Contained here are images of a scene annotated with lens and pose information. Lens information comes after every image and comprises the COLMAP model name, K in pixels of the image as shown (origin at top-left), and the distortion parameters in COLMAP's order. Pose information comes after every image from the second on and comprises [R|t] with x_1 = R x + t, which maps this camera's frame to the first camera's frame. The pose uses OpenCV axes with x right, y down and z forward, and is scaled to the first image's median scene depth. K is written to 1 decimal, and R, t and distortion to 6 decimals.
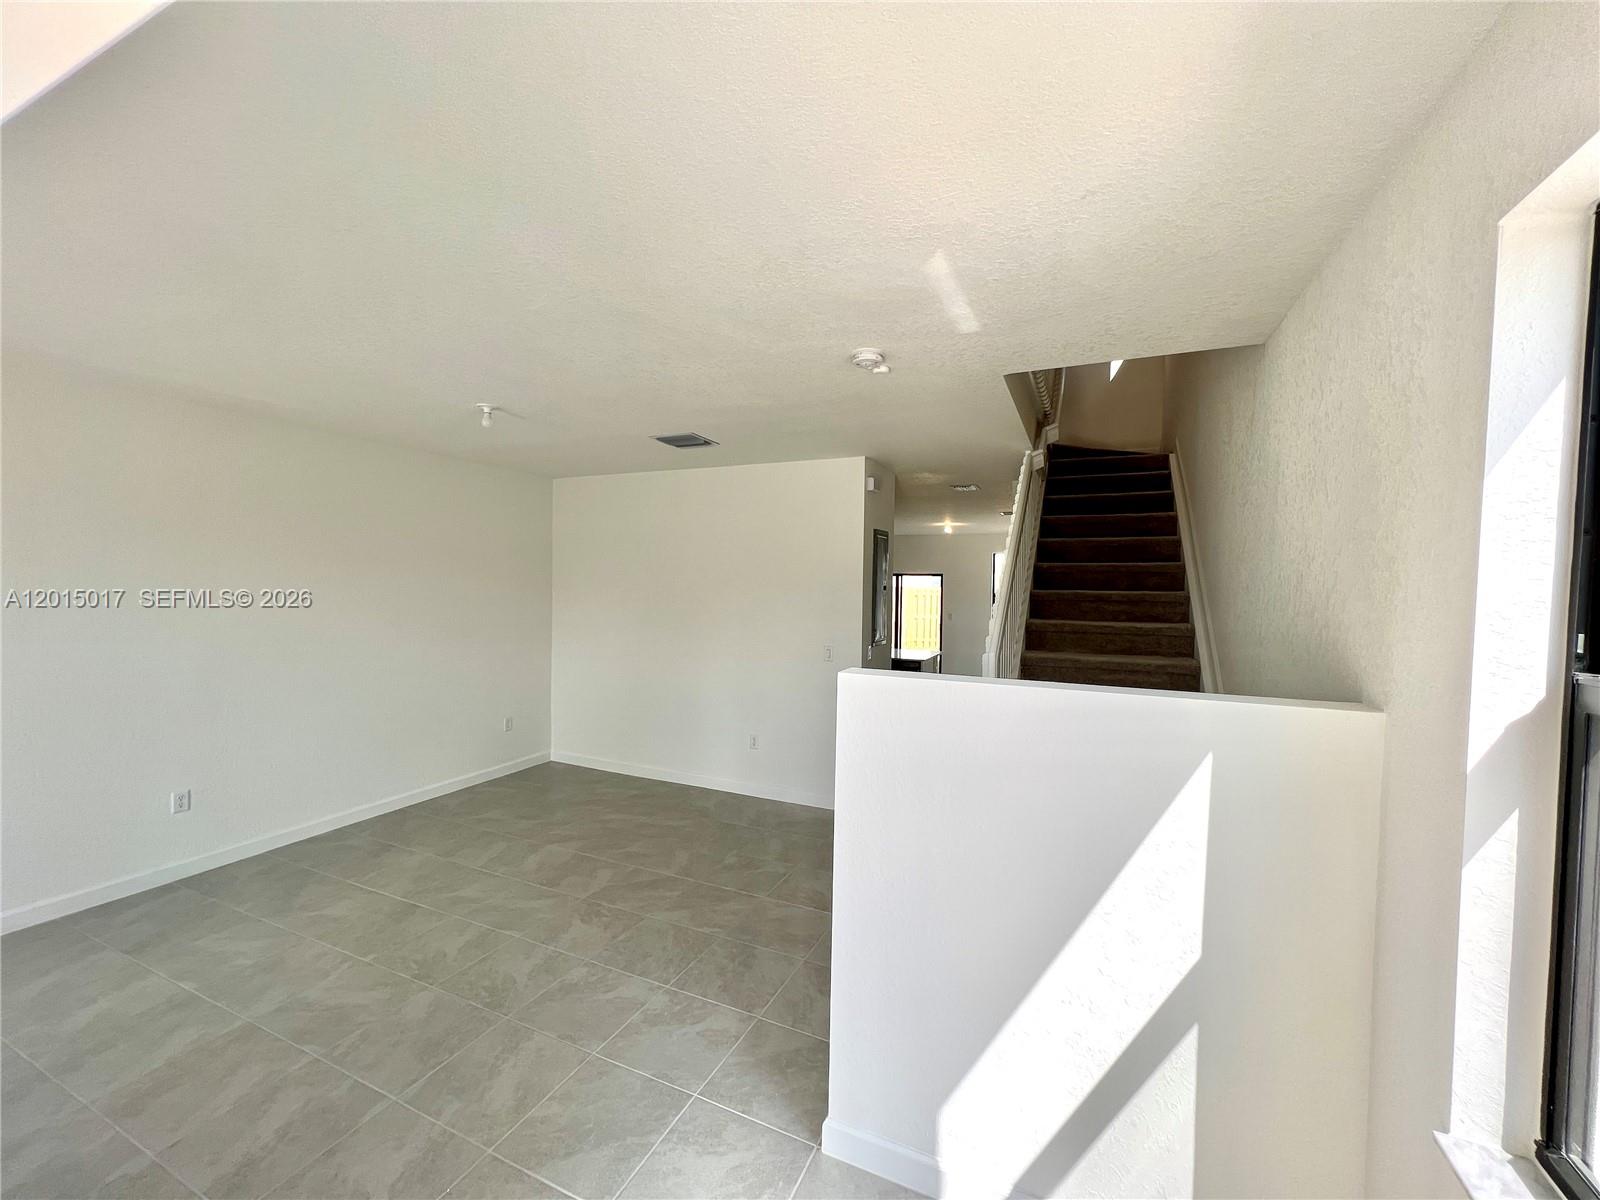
lens RADIAL K [[644.2, 0, 794.3], [0, 644.2, 595.5], [0, 0, 1]] dist [-0.000239, 0.000561]
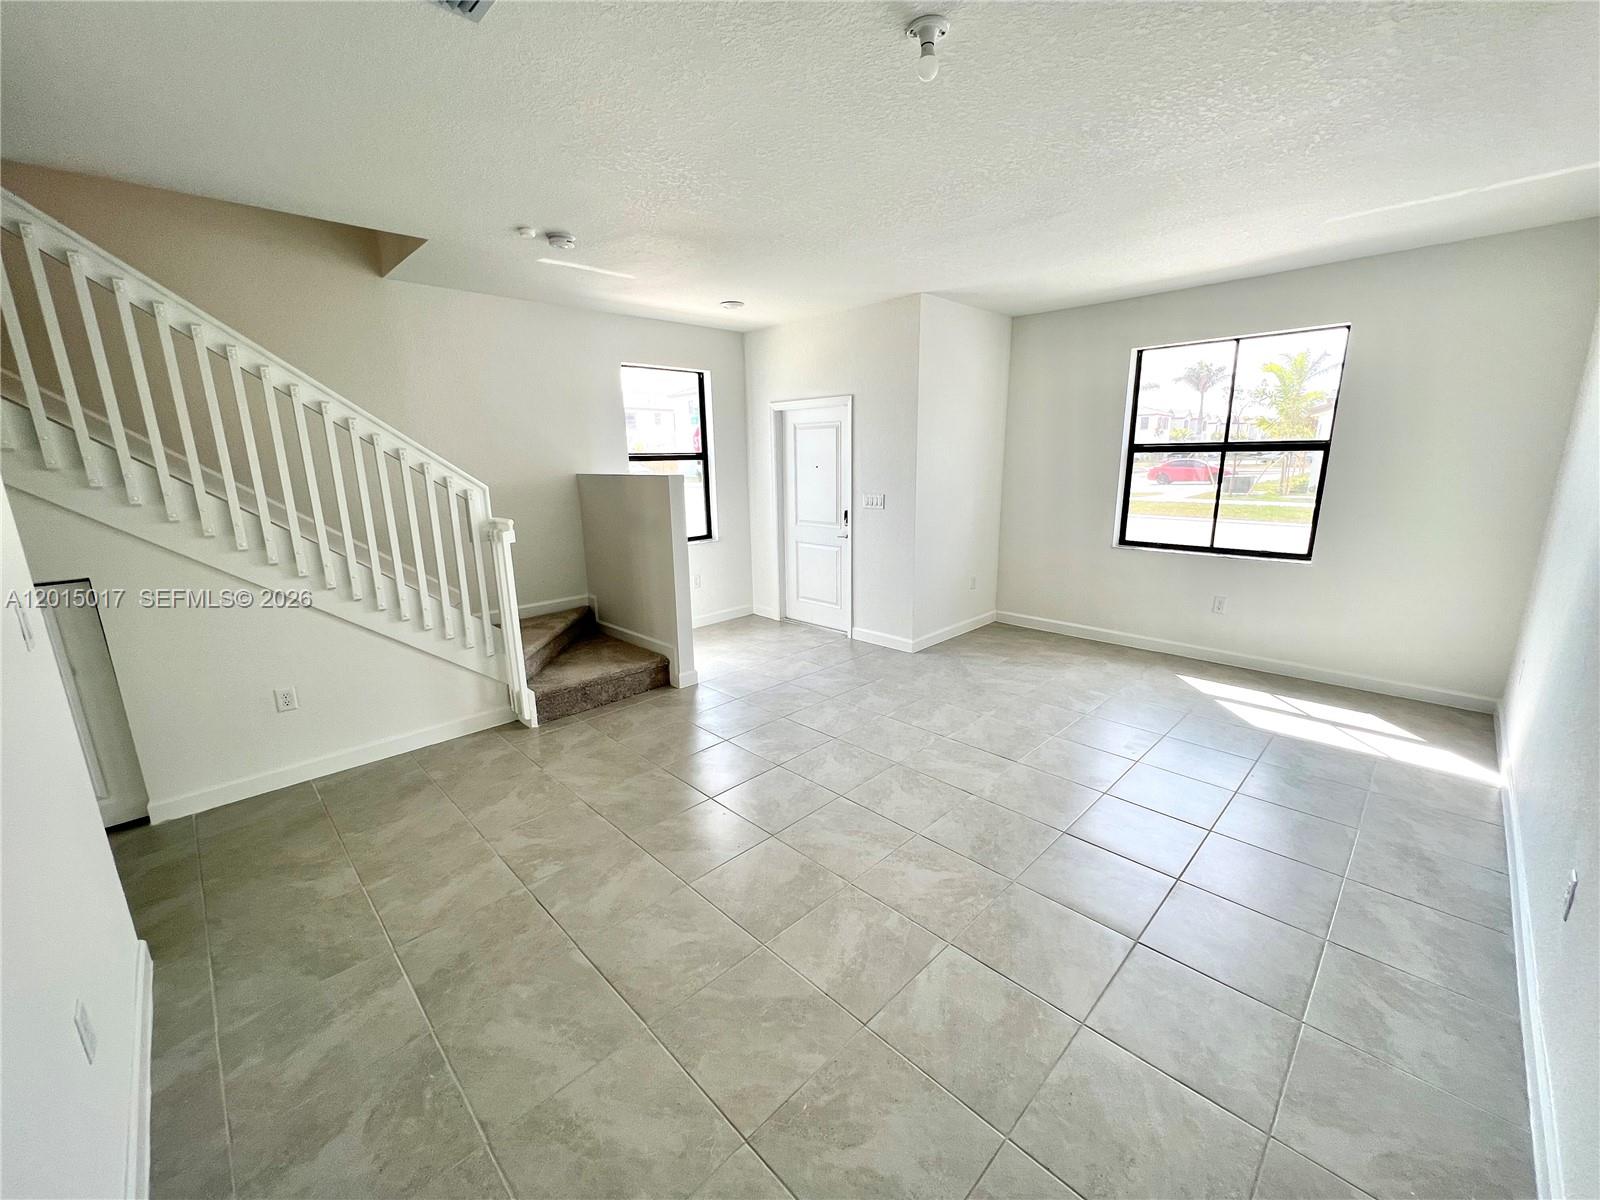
lens RADIAL K [[644.2, 0, 804.7], [0, 644.2, 592.1], [0, 0, 1]] dist [-0.000239, 0.000561]
pose [[-0.939721, -0.070068, 0.334685, -0.591797], [0.008772, 0.973518, 0.228440, -0.000585], [-0.341828, 0.217606, -0.914222, 1.599368]]
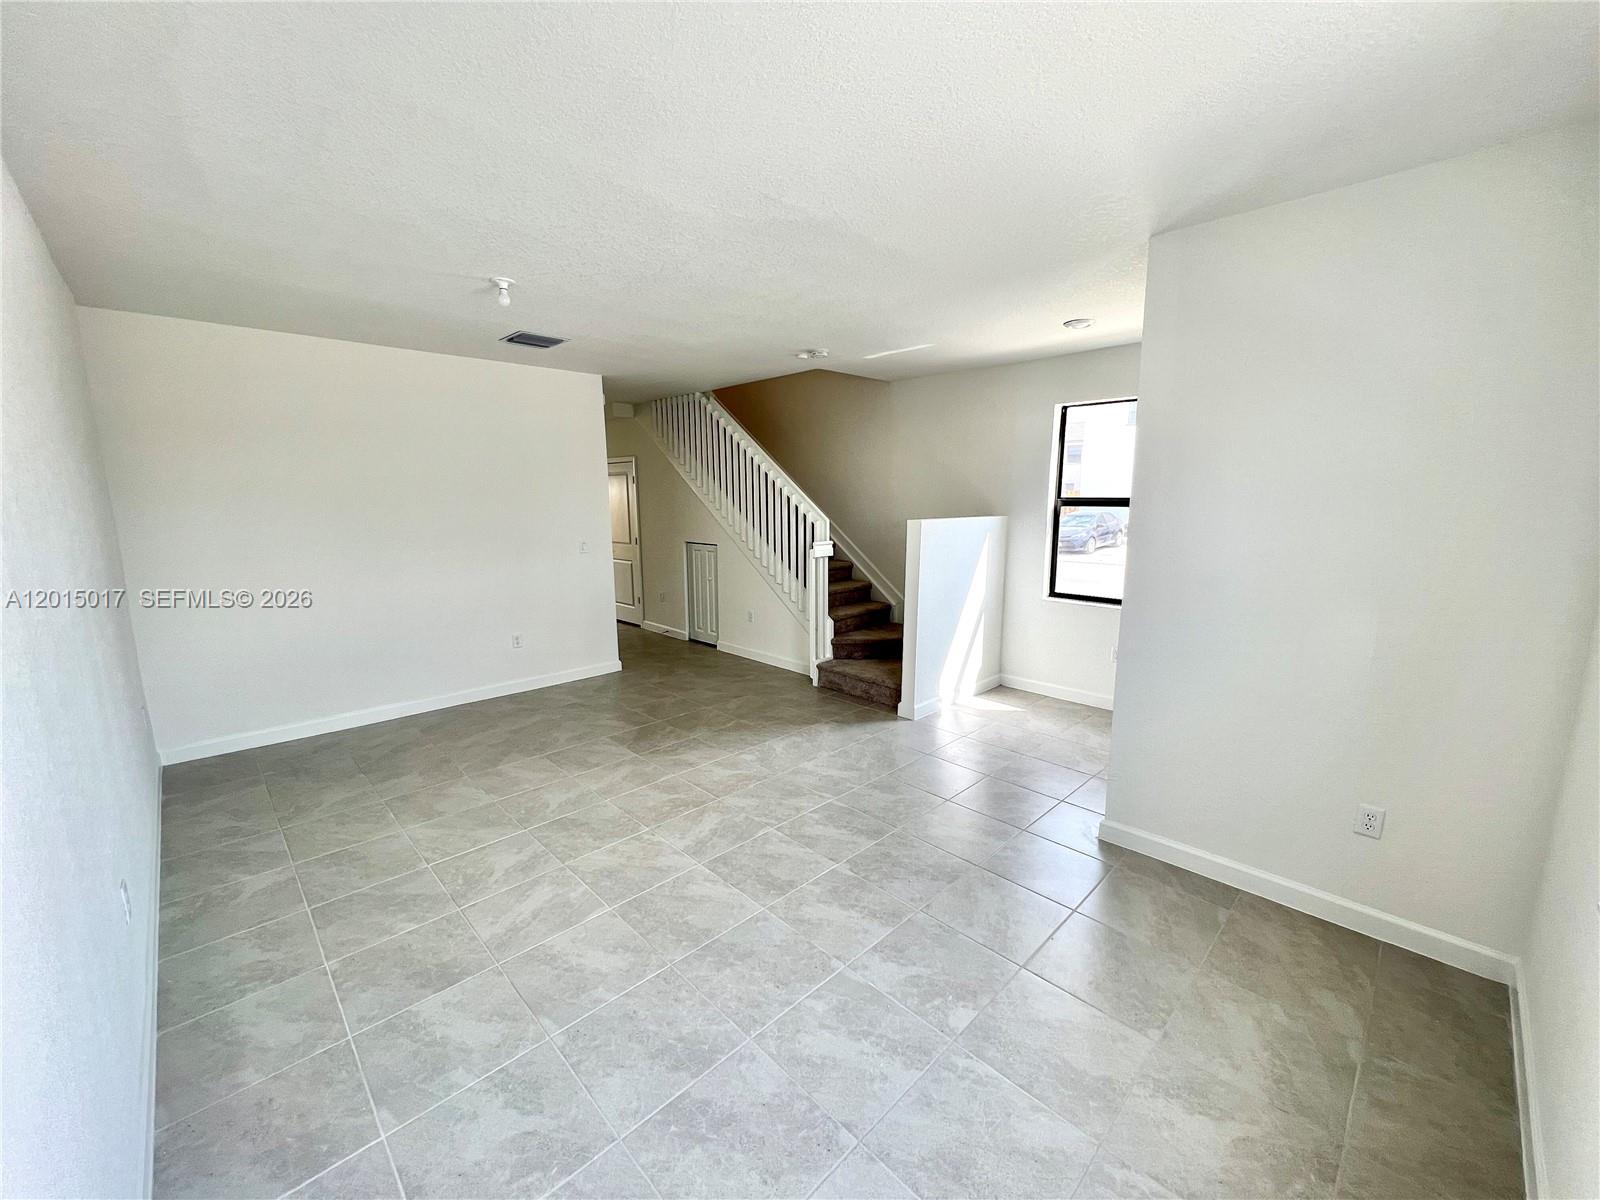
lens RADIAL K [[644.2, 0, 803.9], [0, 644.2, 610.4], [0, 0, 1]] dist [-0.000239, 0.000561]
pose [[0.351701, -0.182610, 0.918129, -1.229590], [0.023001, 0.982178, 0.186538, -0.007592], [-0.935830, -0.044488, 0.349633, 0.299217]]
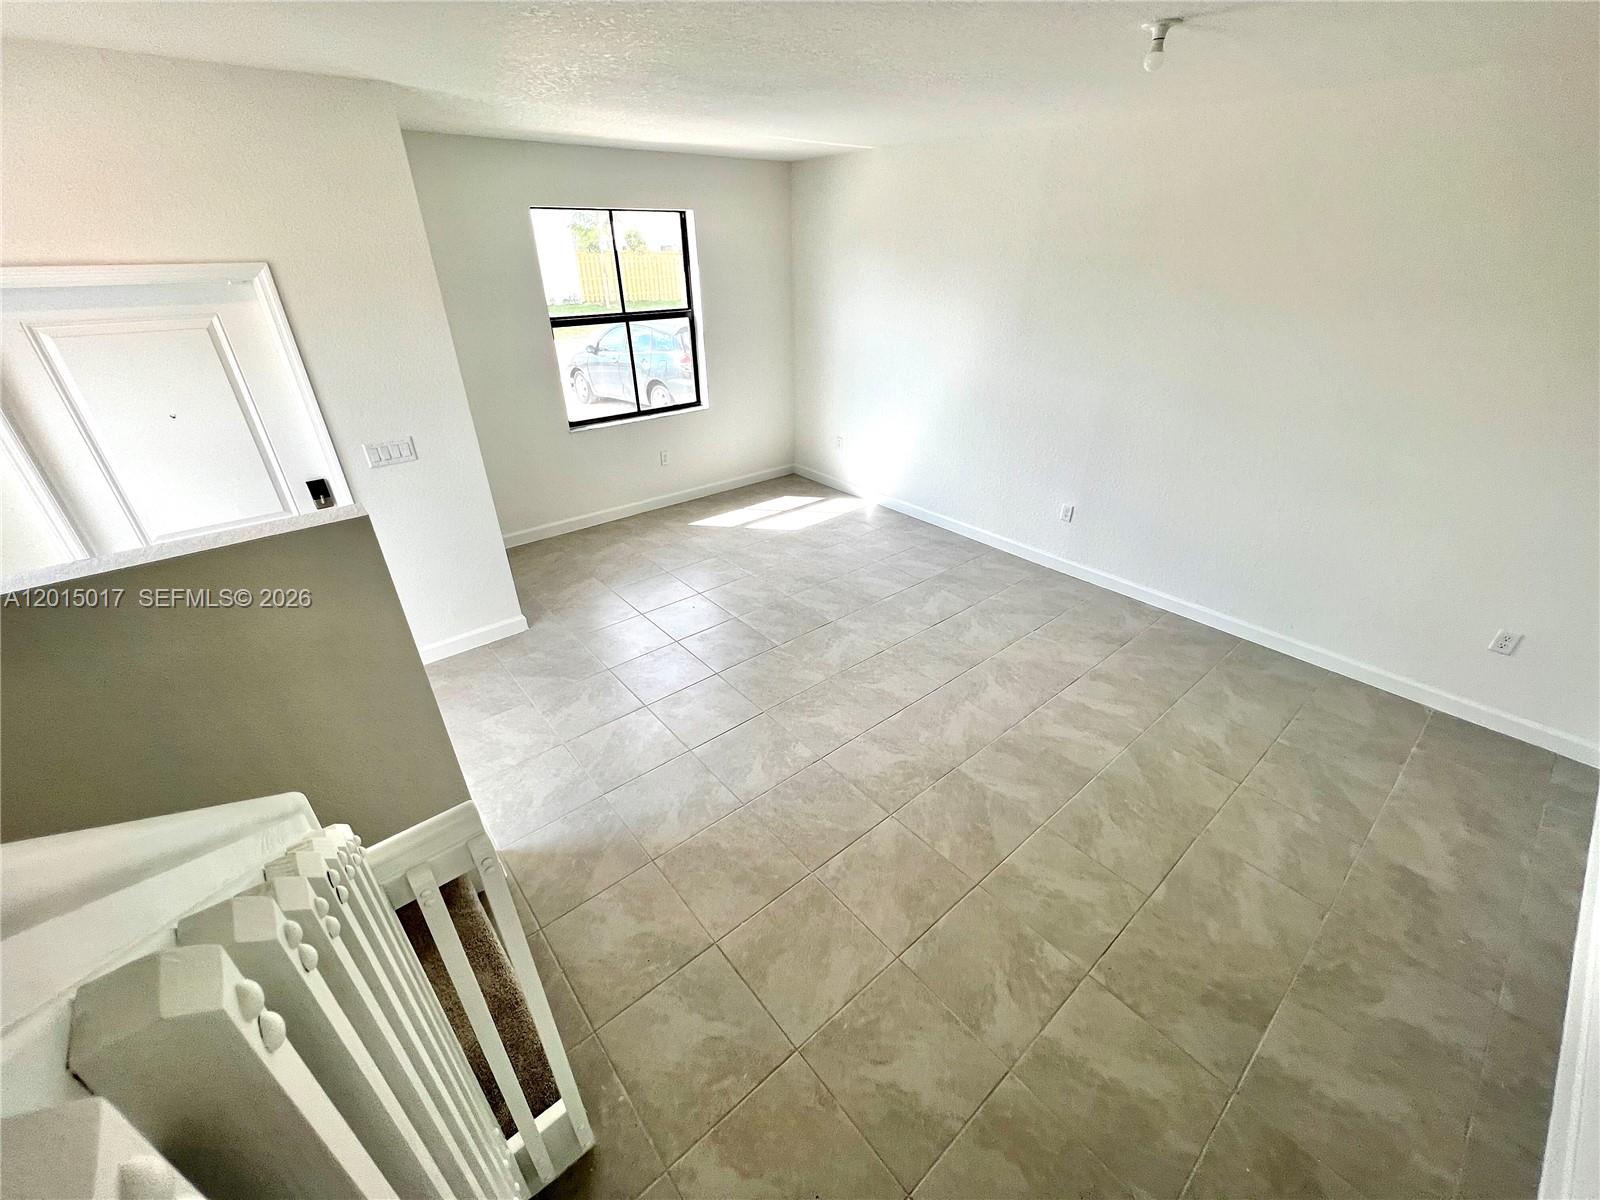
lens RADIAL K [[644.2, 0, 805.8], [0, 644.2, 592.3], [0, 0, 1]] dist [-0.000239, 0.000561]
pose [[-0.417276, 0.421231, -0.805261, 0.329680], [-0.015057, 0.882764, 0.469575, -0.123206], [0.908655, 0.208068, -0.362014, 1.049454]]
